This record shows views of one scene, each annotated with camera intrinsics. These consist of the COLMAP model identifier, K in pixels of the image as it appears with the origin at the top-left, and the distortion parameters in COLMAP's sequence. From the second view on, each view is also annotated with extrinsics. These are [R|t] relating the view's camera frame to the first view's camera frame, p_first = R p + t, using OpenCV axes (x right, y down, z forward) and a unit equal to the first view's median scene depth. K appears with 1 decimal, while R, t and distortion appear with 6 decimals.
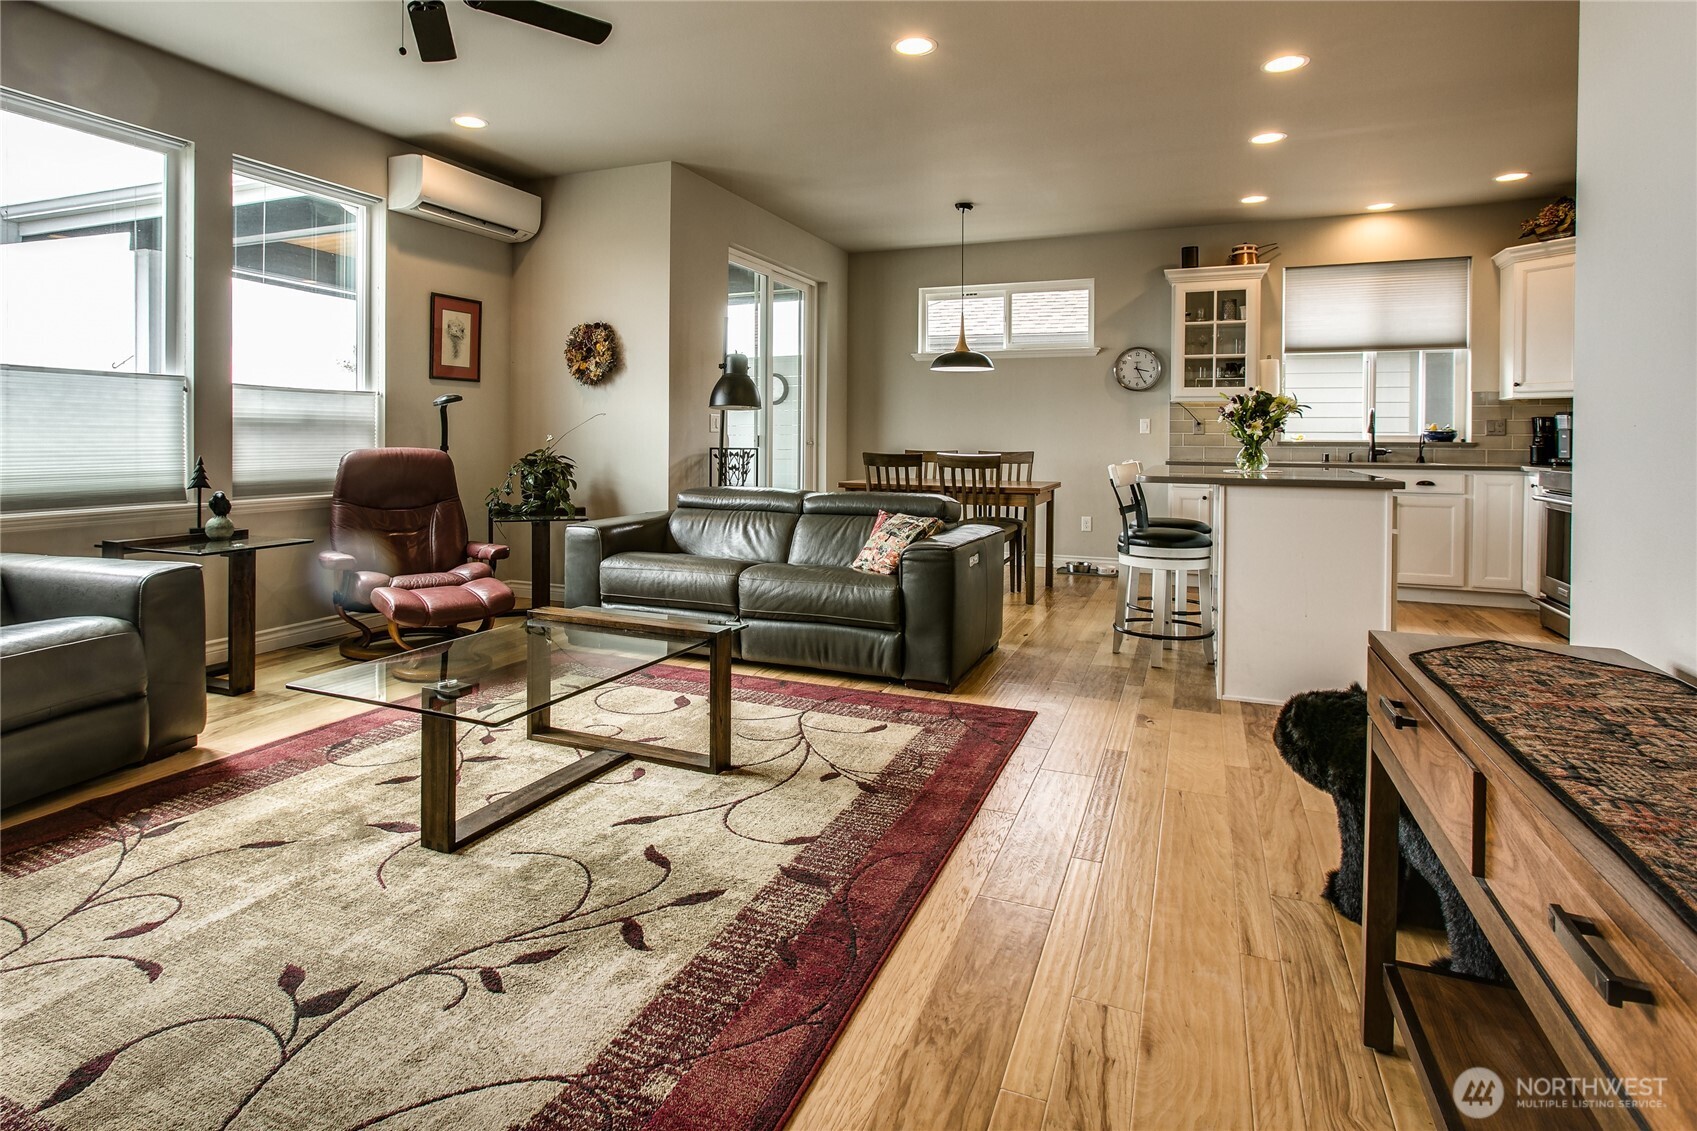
lens RADIAL K [[925.3, 0, 787.5], [0, 925.3, 444.1], [0, 0, 1]] dist [-0.023270, 0.012489]
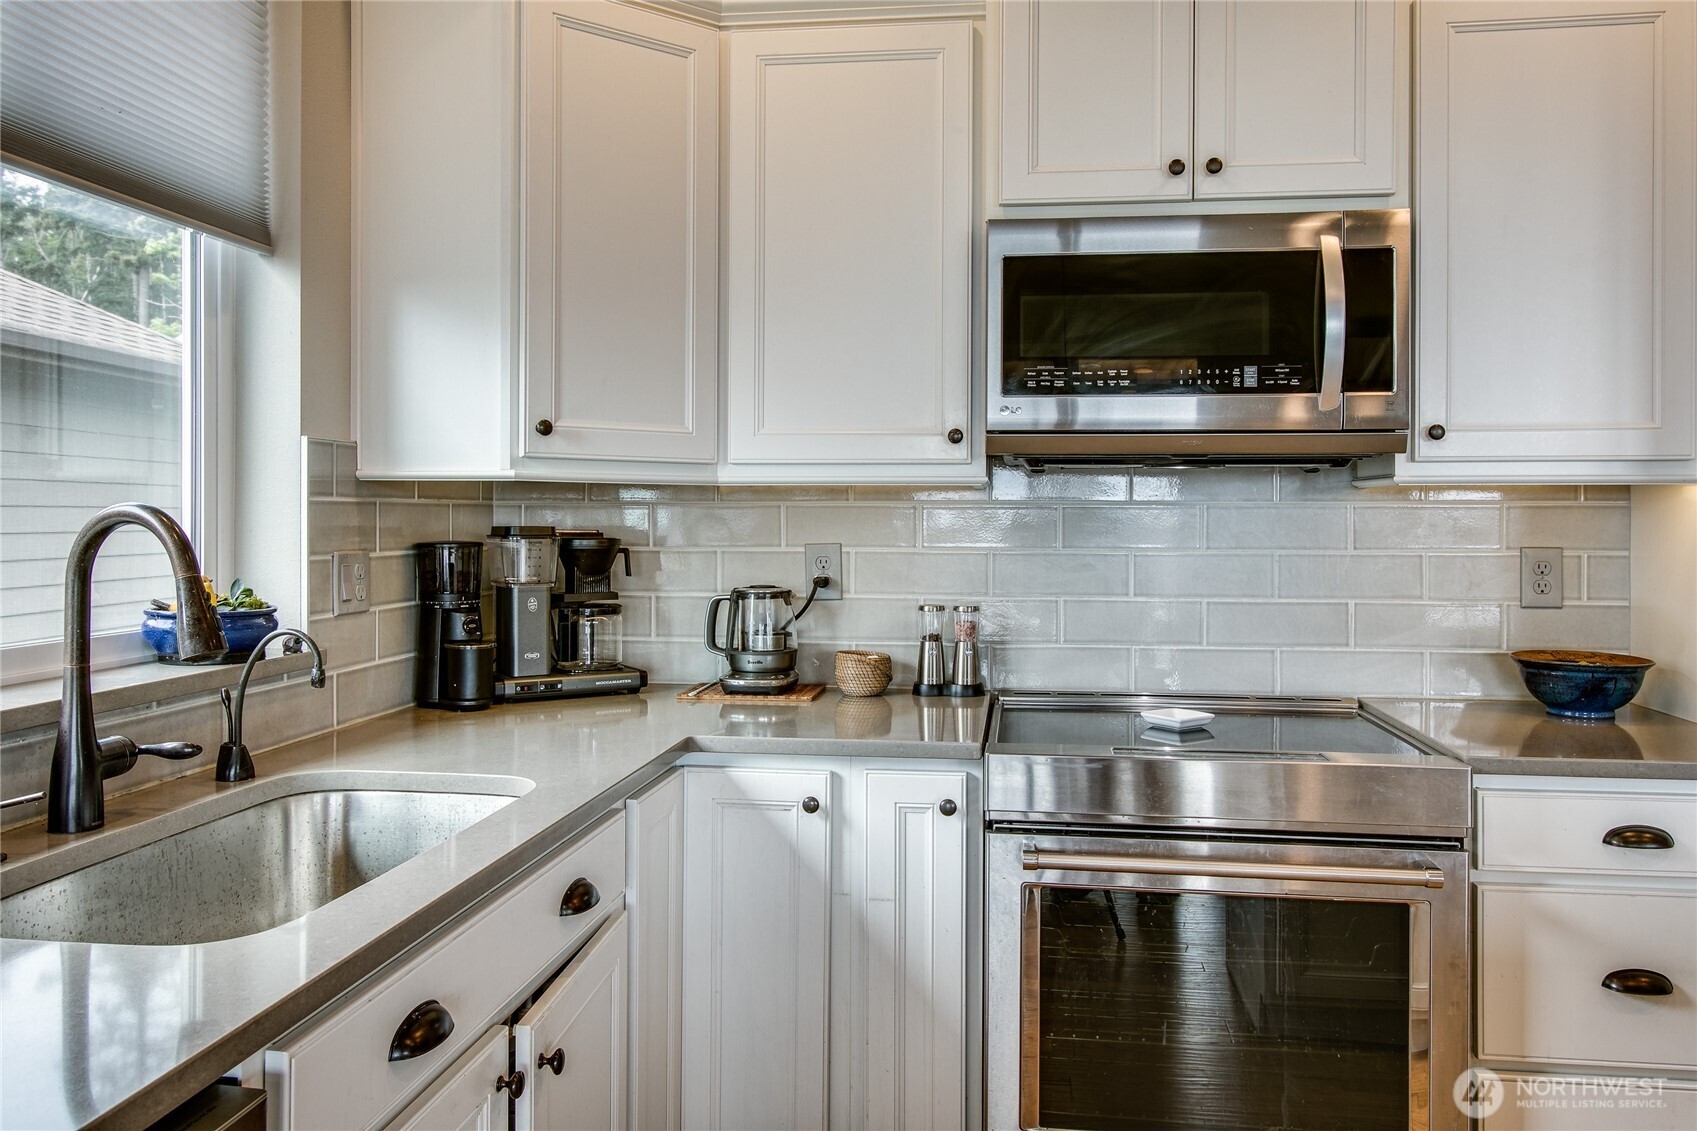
lens RADIAL K [[1233.6, 0, 859.9], [0, 1233.6, 521.0], [0, 0, 1]] dist [-0.009561, 0.008916]
pose [[-0.286481, -0.007903, 0.958053, 0.421846], [0.001757, 0.999960, 0.008774, -0.040397], [-0.958084, 0.004197, -0.286455, 1.016806]]
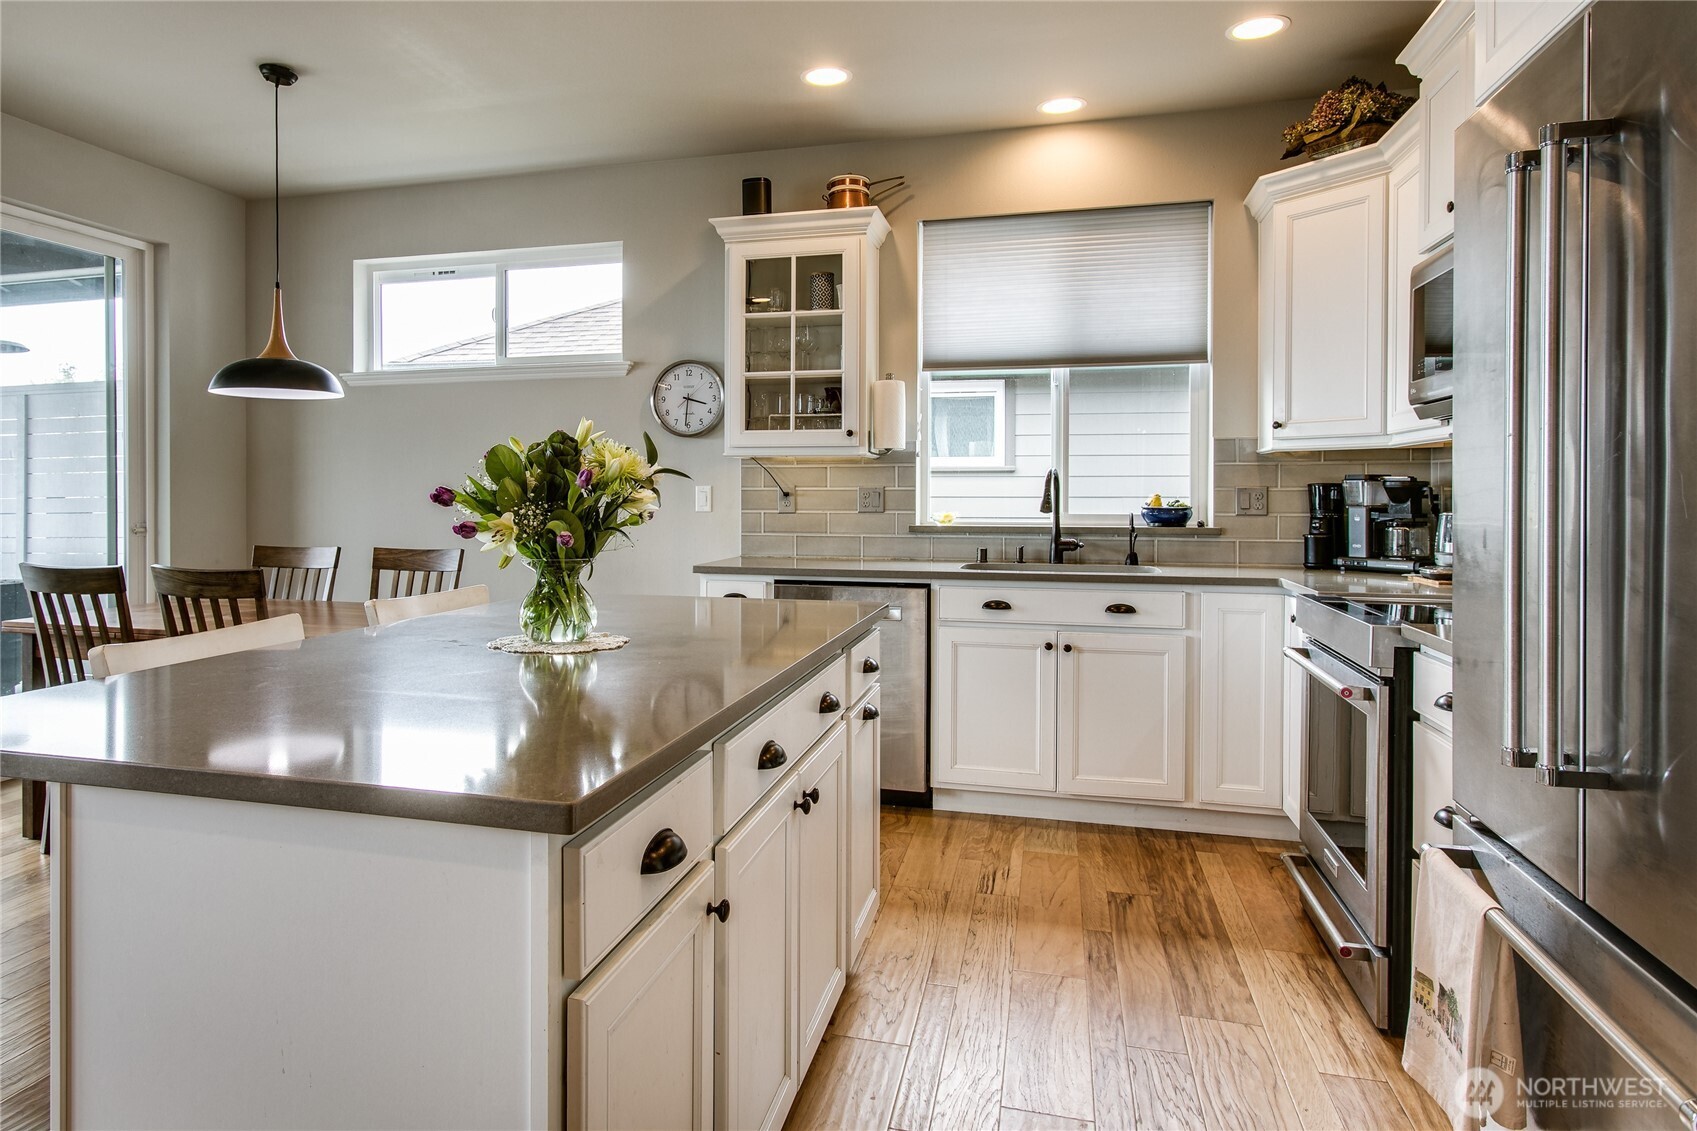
lens RADIAL K [[1030.0, 0, 770.9], [0, 1030.0, 504.1], [0, 0, 1]] dist [0.005919, 0.002990]
pose [[0.988973, -0.005355, 0.148002, 0.404593], [0.005417, 0.999985, -0.000019, -0.019019], [-0.147999, 0.000821, 0.988987, 0.435403]]
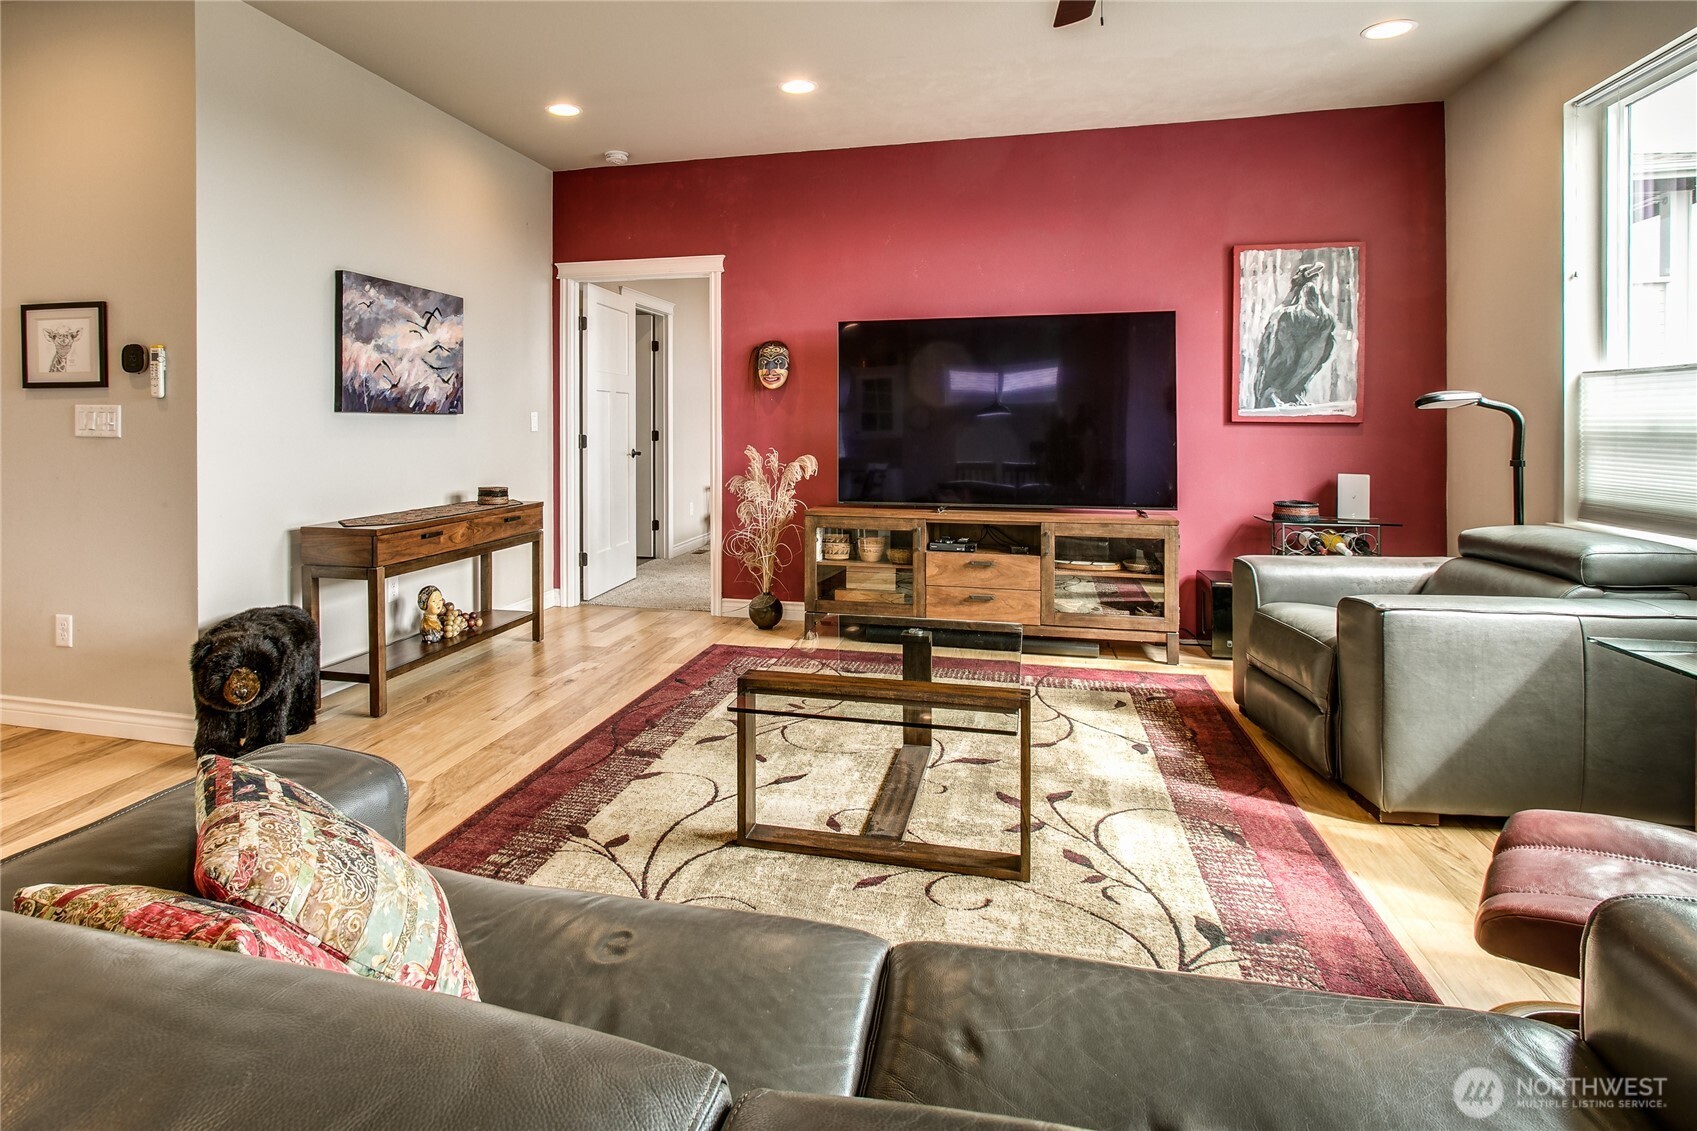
lens RADIAL K [[925.3, 0, 761.1], [0, 925.3, 426.4], [0, 0, 1]] dist [-0.023270, 0.012489]
pose [[-0.987282, -0.006525, -0.158846, 0.025582], [-0.008304, 0.999910, 0.010542, -0.019193], [0.158763, 0.011727, -0.987247, 0.906145]]
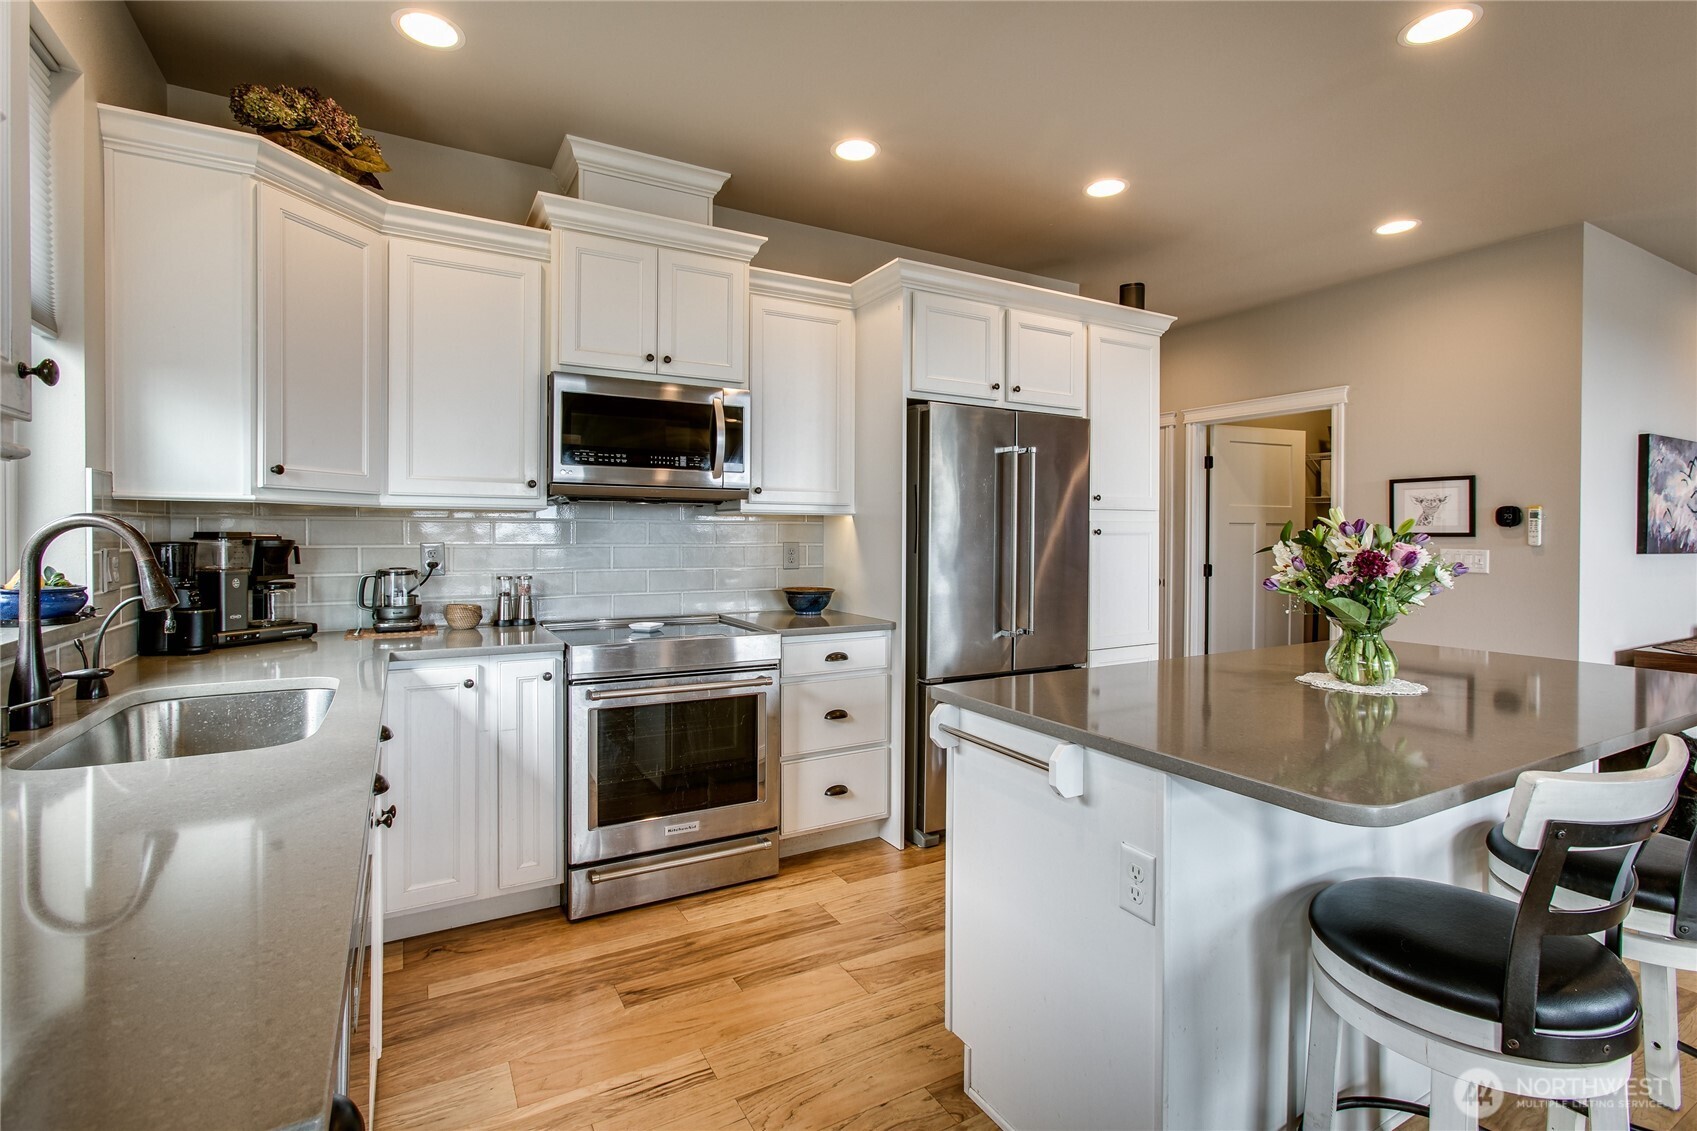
lens RADIAL K [[781.4, 0, 834.9], [0, 781.4, 544.4], [0, 0, 1]] dist [-0.003154, 0.000856]
pose [[-0.798177, -0.017995, 0.602154, 0.366133], [-0.005606, 0.999732, 0.022446, -0.039394], [-0.602397, 0.014540, -0.798065, 1.137061]]
